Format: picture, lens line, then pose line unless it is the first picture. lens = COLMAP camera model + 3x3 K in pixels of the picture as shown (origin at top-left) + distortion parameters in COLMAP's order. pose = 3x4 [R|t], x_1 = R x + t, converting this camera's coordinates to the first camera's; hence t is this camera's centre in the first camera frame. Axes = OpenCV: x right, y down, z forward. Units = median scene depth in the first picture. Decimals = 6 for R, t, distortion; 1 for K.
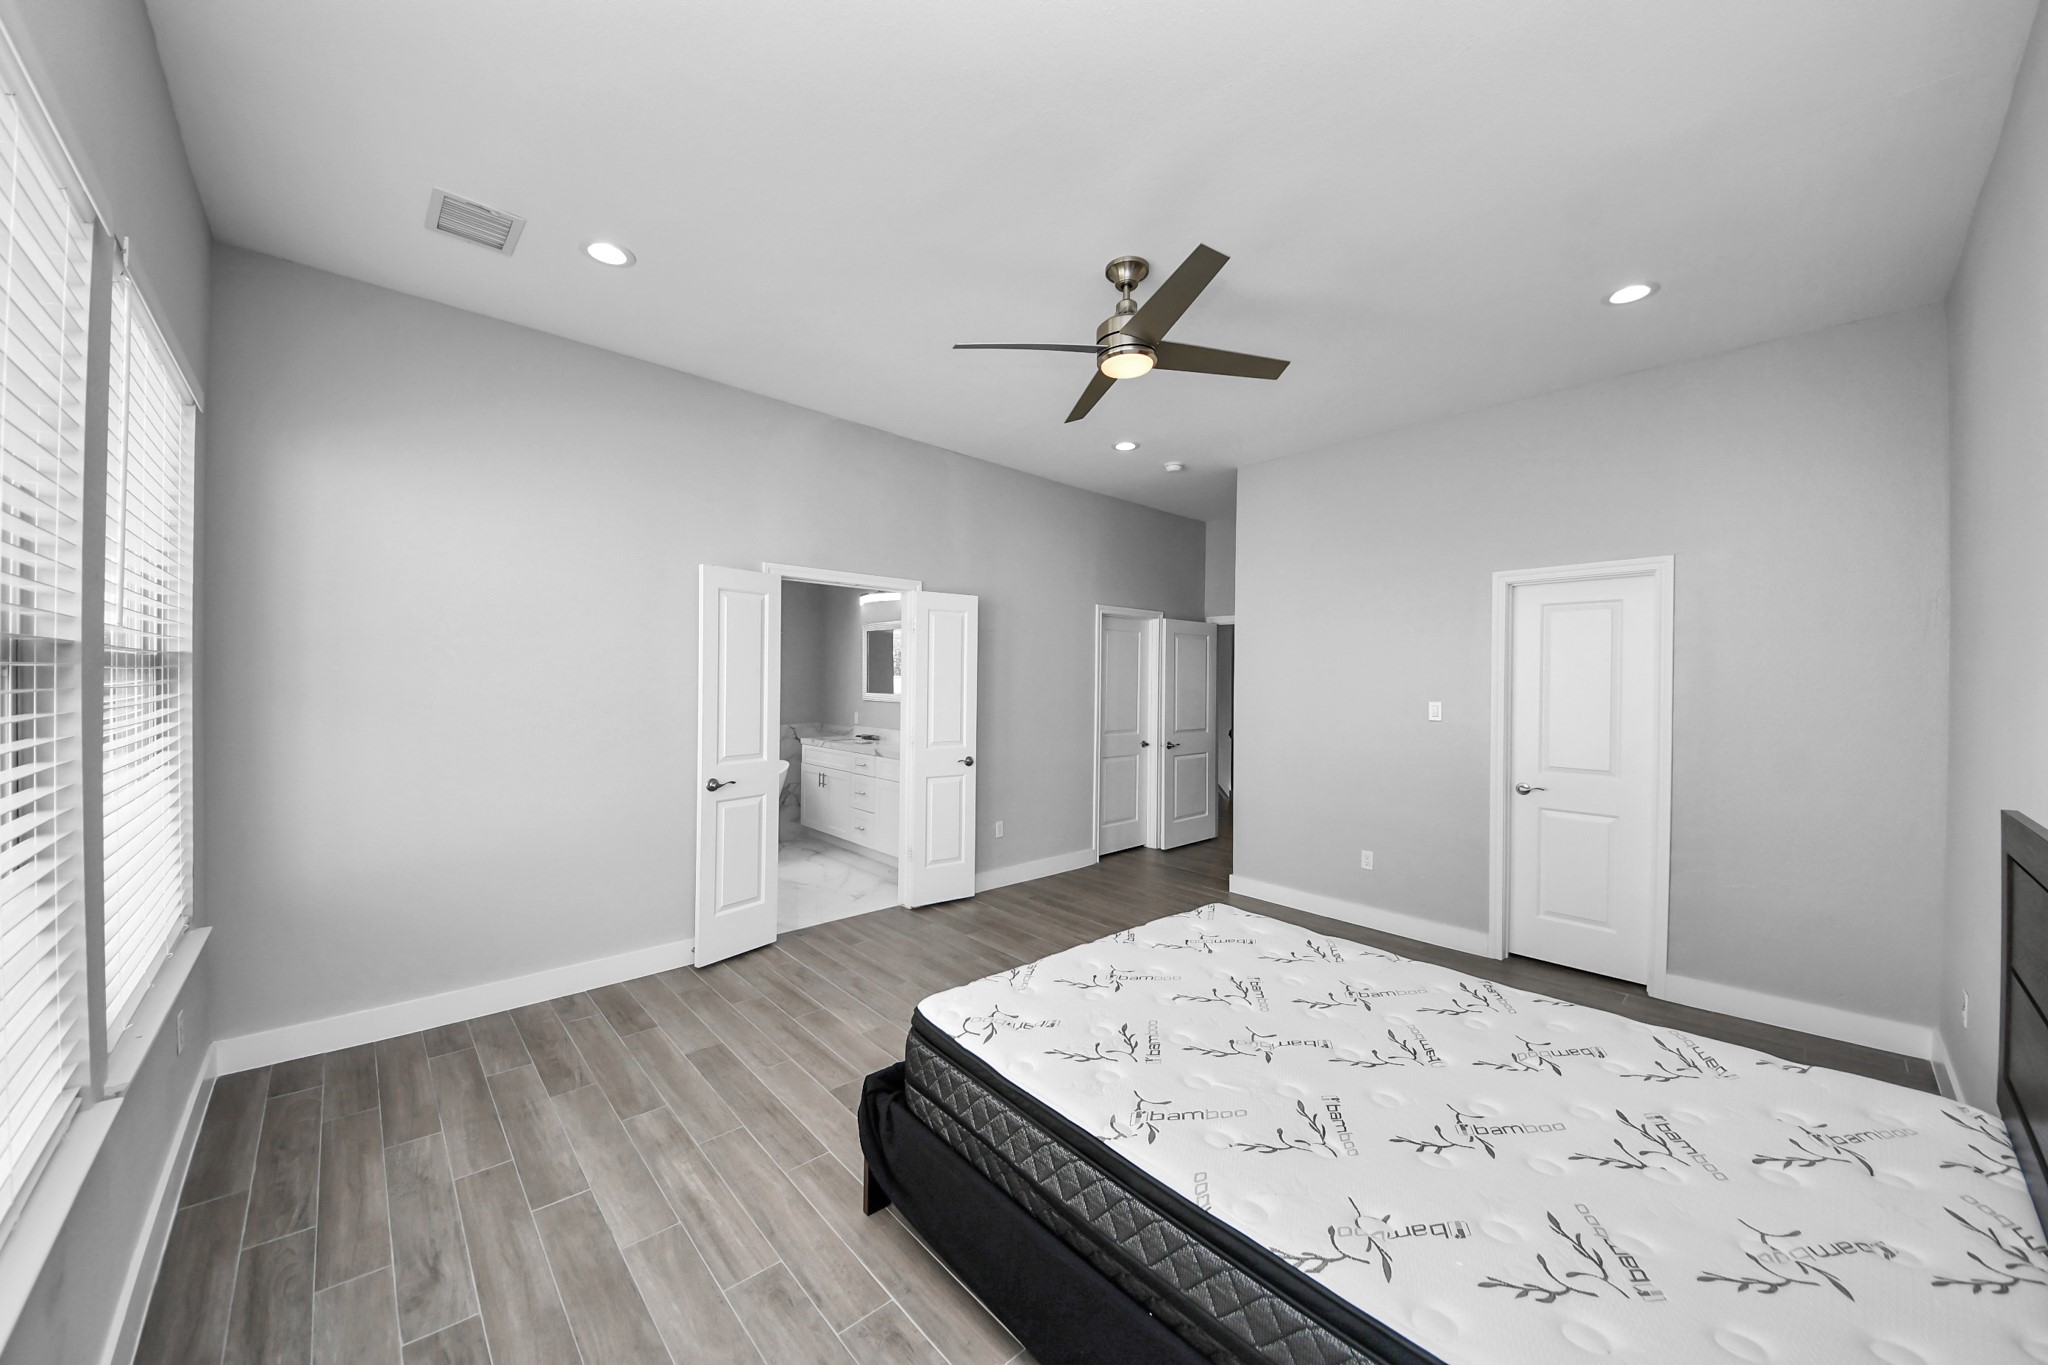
lens RADIAL K [[753.1, 0, 1023.4], [0, 753.1, 666.2], [0, 0, 1]] dist [0.024712, -0.018282]
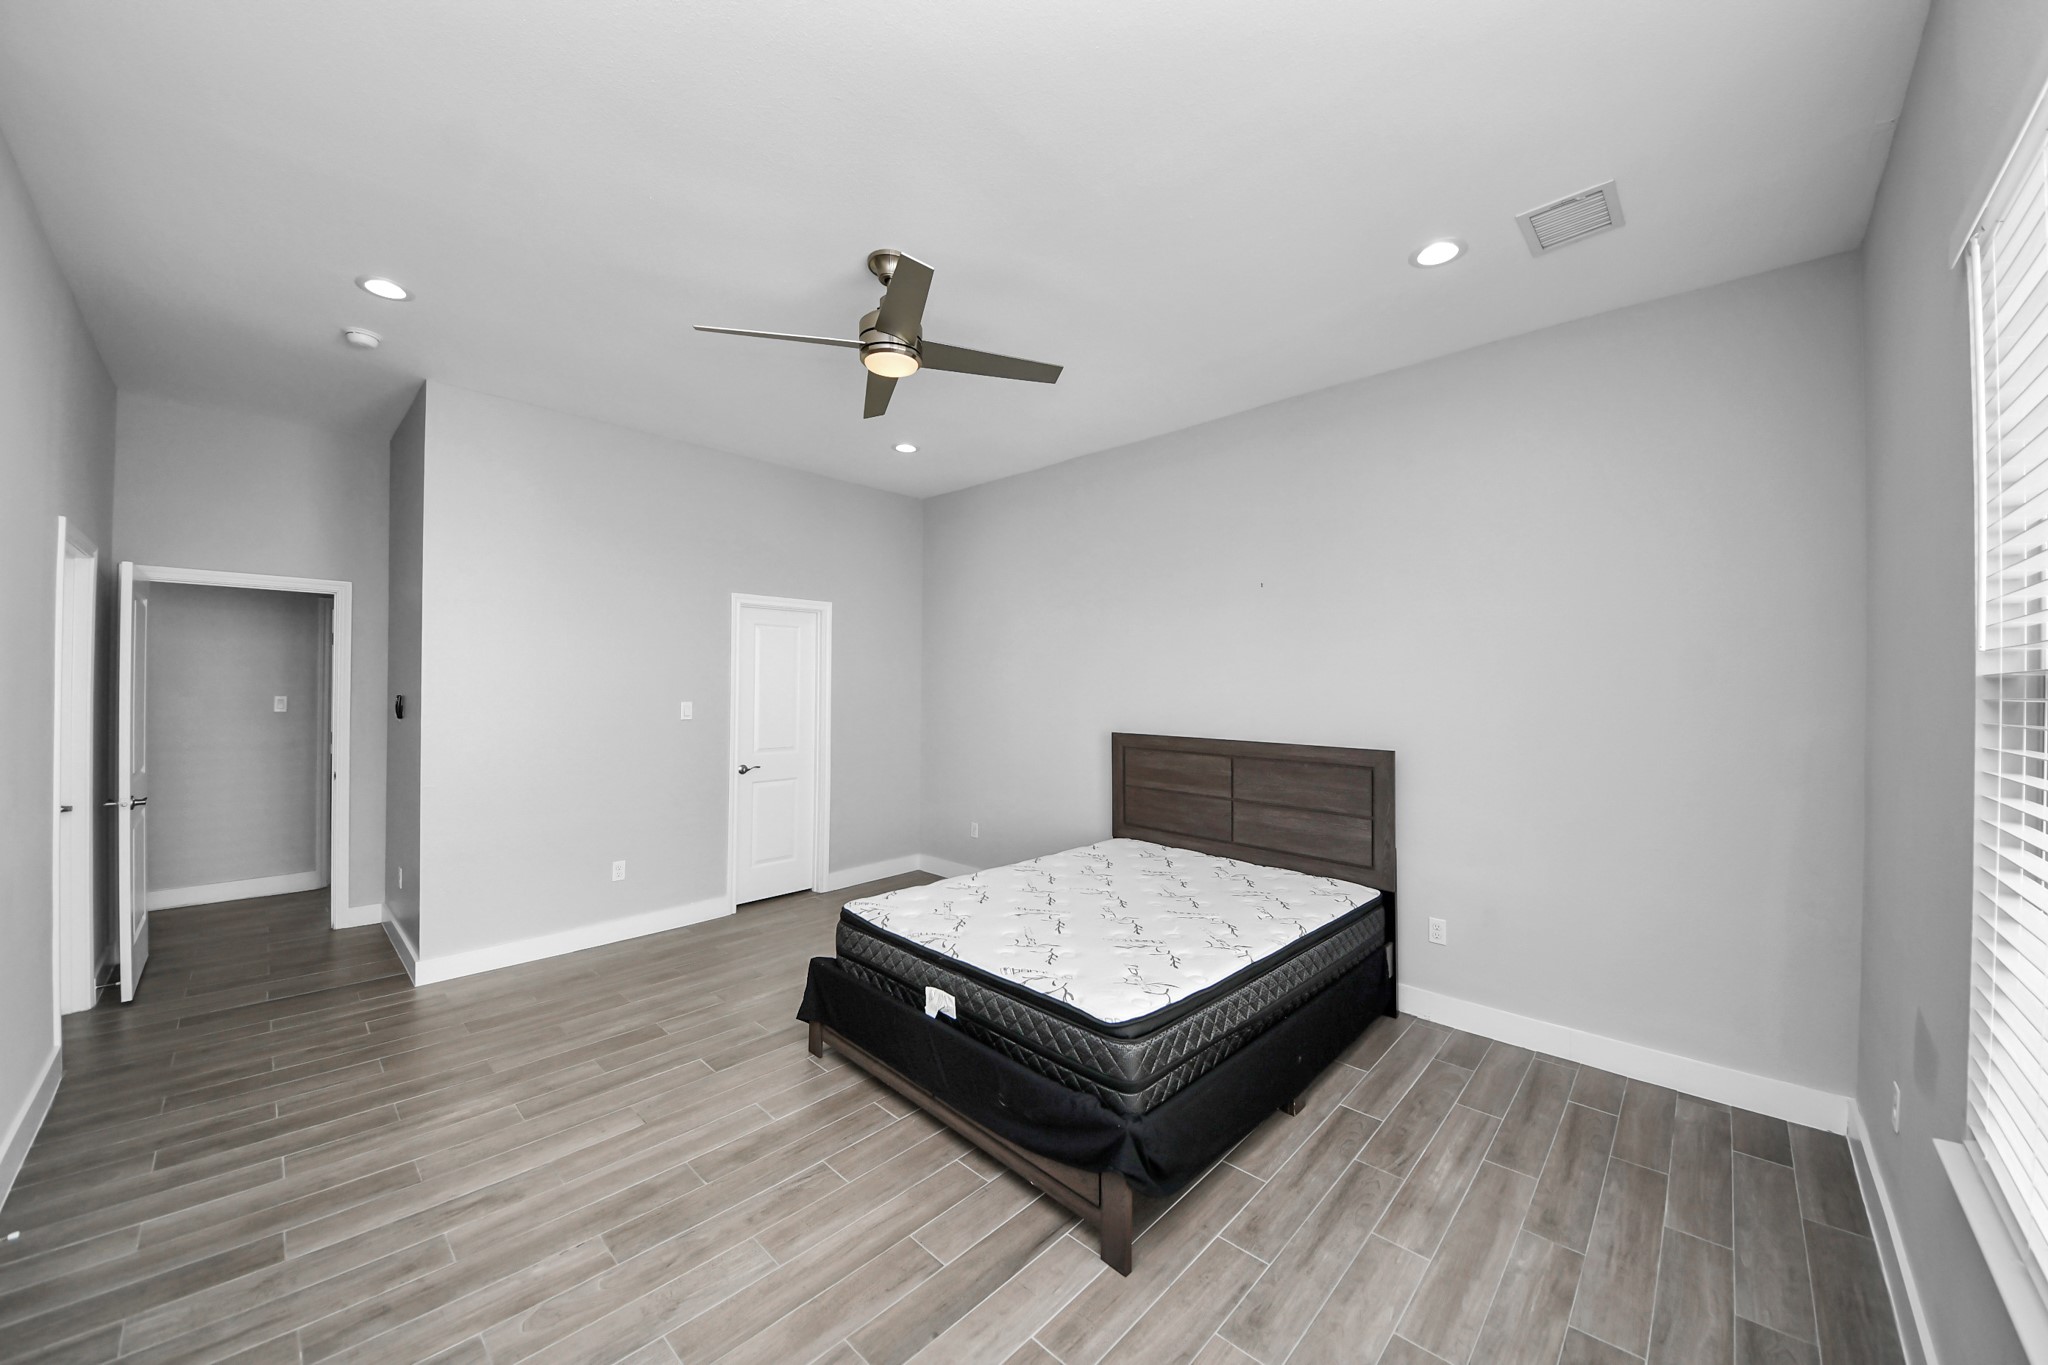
lens RADIAL K [[728.5, 0, 1021.0], [0, 728.5, 670.0], [0, 0, 1]] dist [0.025271, -0.020224]
pose [[-0.069536, 0.002768, 0.997576, -0.997881], [-0.016742, 0.999852, -0.003941, -0.007430], [-0.997439, -0.016975, -0.069479, 1.101026]]
